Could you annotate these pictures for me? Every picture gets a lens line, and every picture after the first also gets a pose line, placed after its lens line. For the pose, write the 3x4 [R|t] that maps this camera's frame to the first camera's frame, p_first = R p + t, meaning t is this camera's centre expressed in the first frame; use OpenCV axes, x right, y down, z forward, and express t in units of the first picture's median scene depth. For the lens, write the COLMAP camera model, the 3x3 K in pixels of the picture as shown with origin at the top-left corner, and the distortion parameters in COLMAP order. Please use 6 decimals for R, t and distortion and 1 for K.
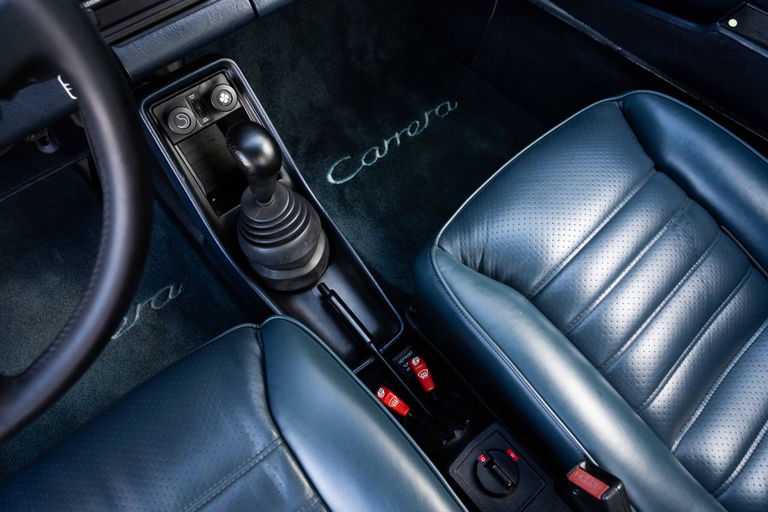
lens RADIAL K [[517.8, 0, 384.0], [0, 517.8, 256.0], [0, 0, 1]] dist [-0.017738, 0.002049]
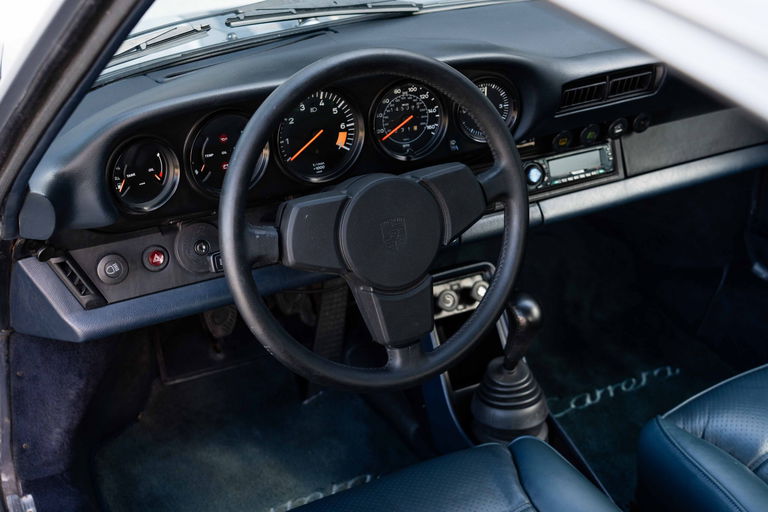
lens RADIAL K [[997.4, 0, 384.0], [0, 997.4, 256.0], [0, 0, 1]] dist [0.048868, 0.020736]
pose [[0.979911, 0.117794, -0.160933, -0.187069], [-0.184787, 0.839817, -0.510452, 0.935492], [0.075026, 0.529936, 0.844713, -1.118929]]
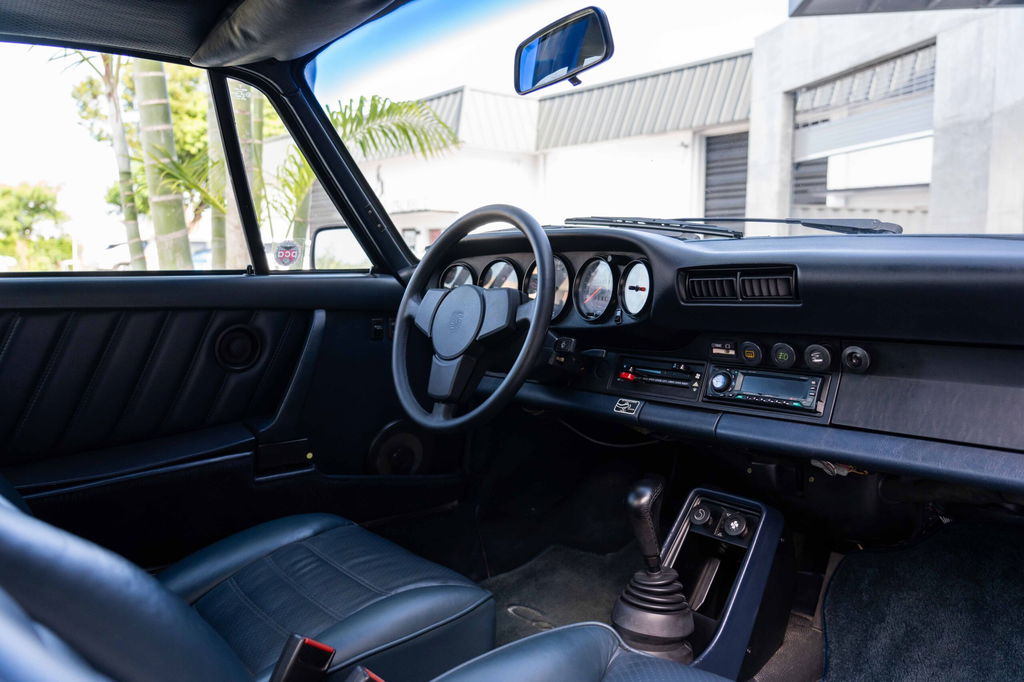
lens RADIAL K [[847.8, 0, 512.0], [0, 847.8, 341.0], [0, 0, 1]] dist [0.031509, -0.002765]
pose [[-0.045270, 0.080569, -0.995720, 1.711148], [-0.853792, 0.514363, 0.080437, -0.276311], [0.518642, 0.853780, 0.045503, 0.358848]]
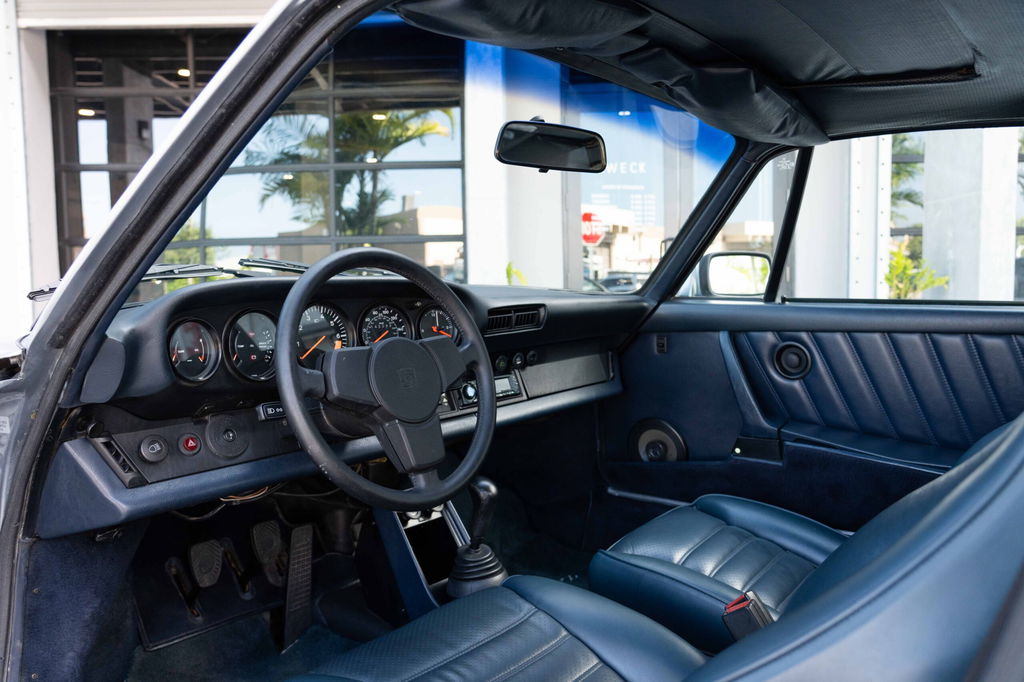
lens RADIAL K [[774.4, 0, 512.0], [0, 774.4, 341.0], [0, 0, 1]] dist [0.013902, 0.004699]
pose [[0.984179, -0.017093, 0.176352, -0.532185], [0.154422, 0.570757, -0.806468, 1.390489], [-0.086869, 0.820941, 0.564366, -0.724799]]
